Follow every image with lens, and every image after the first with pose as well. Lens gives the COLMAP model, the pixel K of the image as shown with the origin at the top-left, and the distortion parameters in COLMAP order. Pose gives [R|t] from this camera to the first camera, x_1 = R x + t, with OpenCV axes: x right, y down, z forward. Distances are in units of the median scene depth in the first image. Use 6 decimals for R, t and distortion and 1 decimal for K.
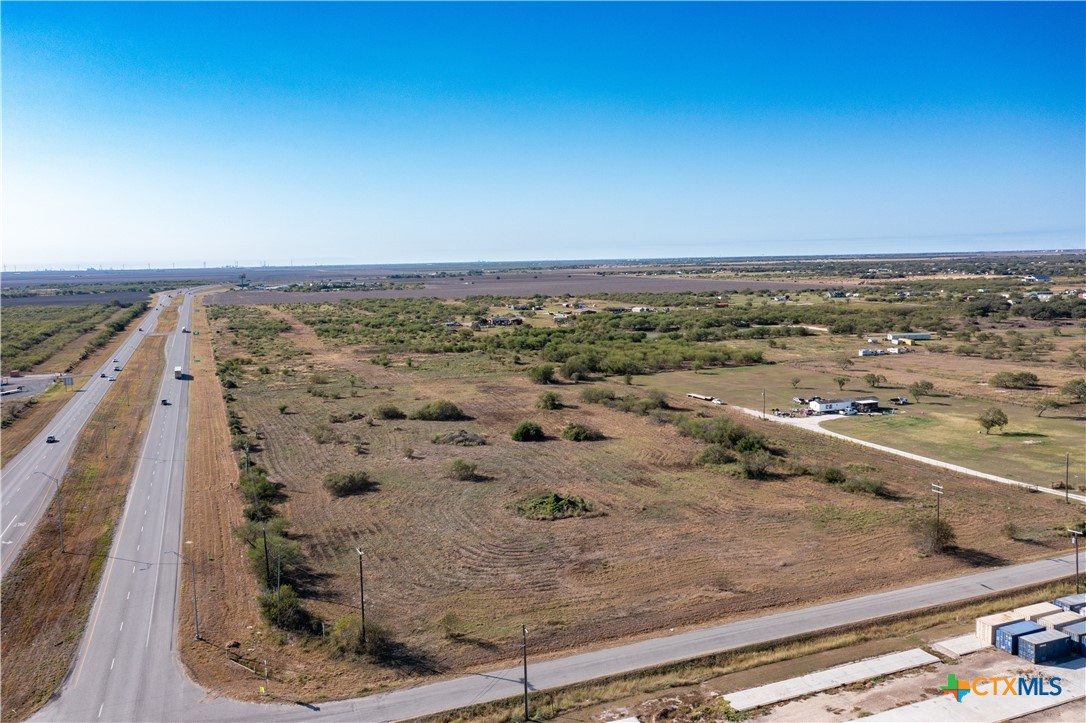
lens RADIAL K [[856.8, 0, 537.0], [0, 856.8, 358.5], [0, 0, 1]] dist [-0.001541, 0.002056]
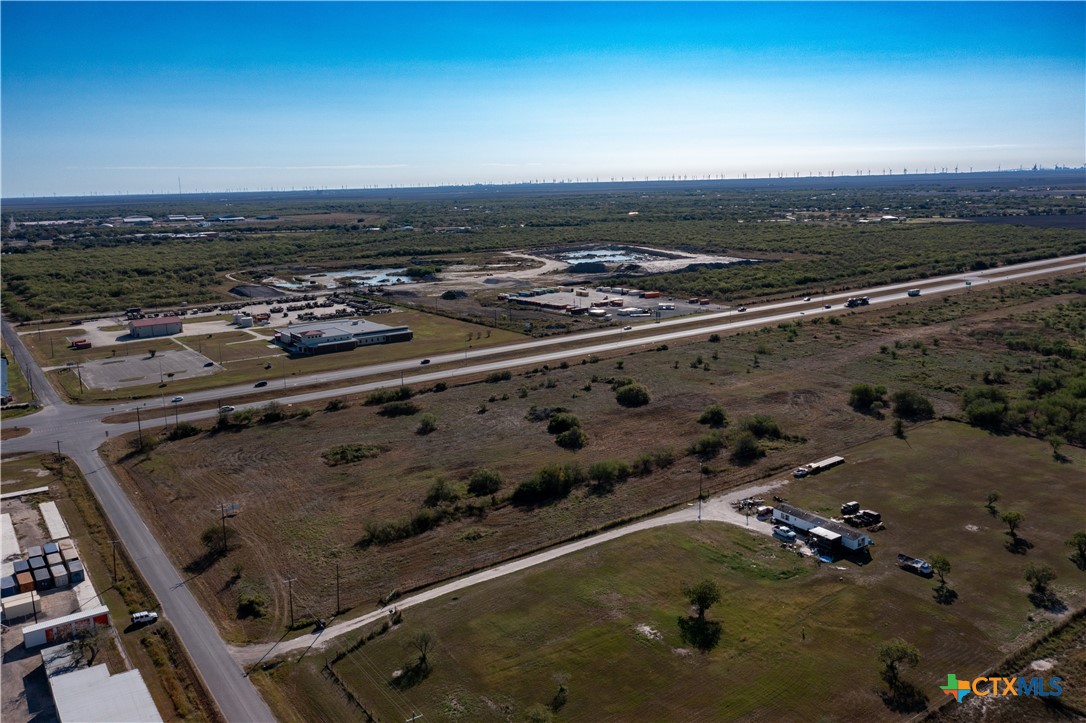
lens RADIAL K [[856.8, 0, 542.1], [0, 856.8, 360.1], [0, 0, 1]] dist [-0.001541, 0.002056]
pose [[0.242244, 0.211619, -0.946856, 1.394338], [-0.092188, 0.976528, 0.194665, -0.290072], [0.965826, 0.040133, 0.256067, 0.879363]]
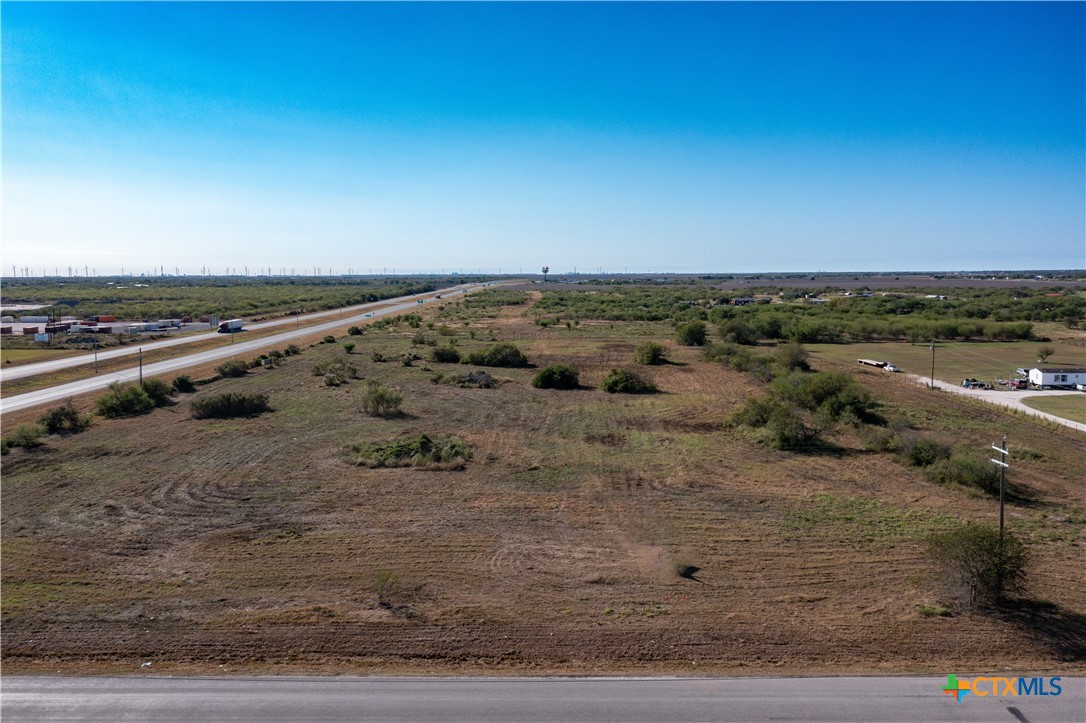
lens RADIAL K [[856.8, 0, 539.7], [0, 856.8, 363.6], [0, 0, 1]] dist [-0.001541, 0.002056]
pose [[0.926923, 0.055161, -0.371174, 0.320708], [-0.057199, 0.998348, 0.005526, 0.092227], [0.370865, 0.016108, 0.928547, 0.417557]]
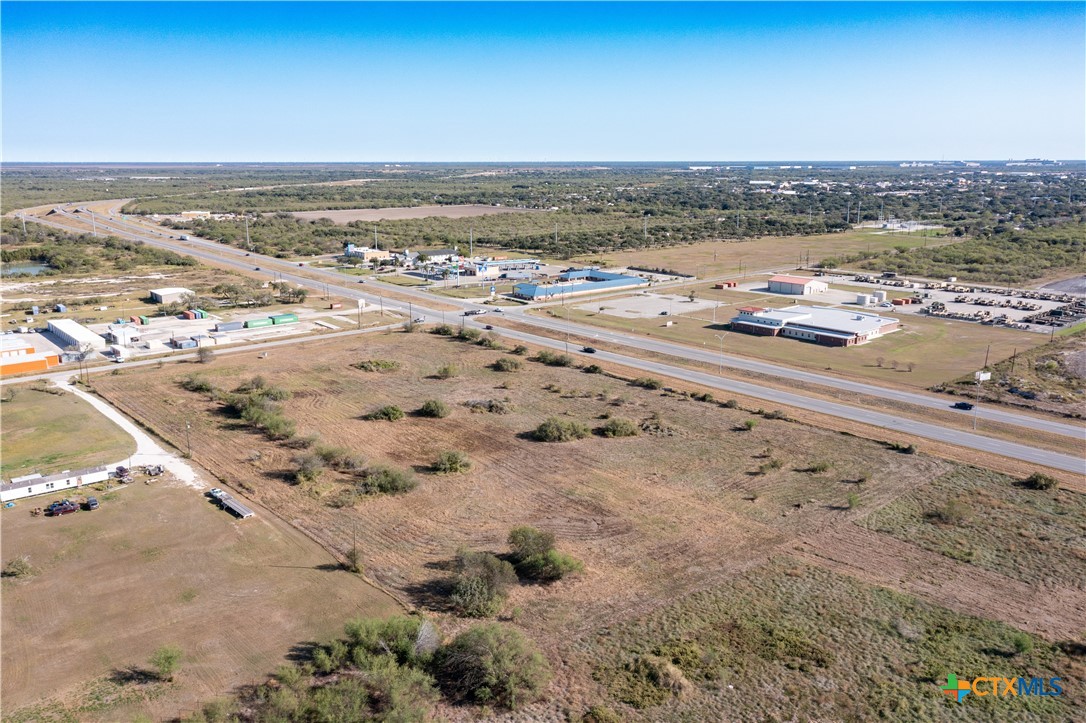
lens RADIAL K [[856.8, 0, 540.2], [0, 856.8, 360.7], [0, 0, 1]] dist [-0.001541, 0.002056]
pose [[-0.939947, 0.099258, -0.326569, 0.284676], [-0.019276, 0.939819, 0.341129, -0.462792], [0.340776, 0.326938, -0.881467, 2.626340]]
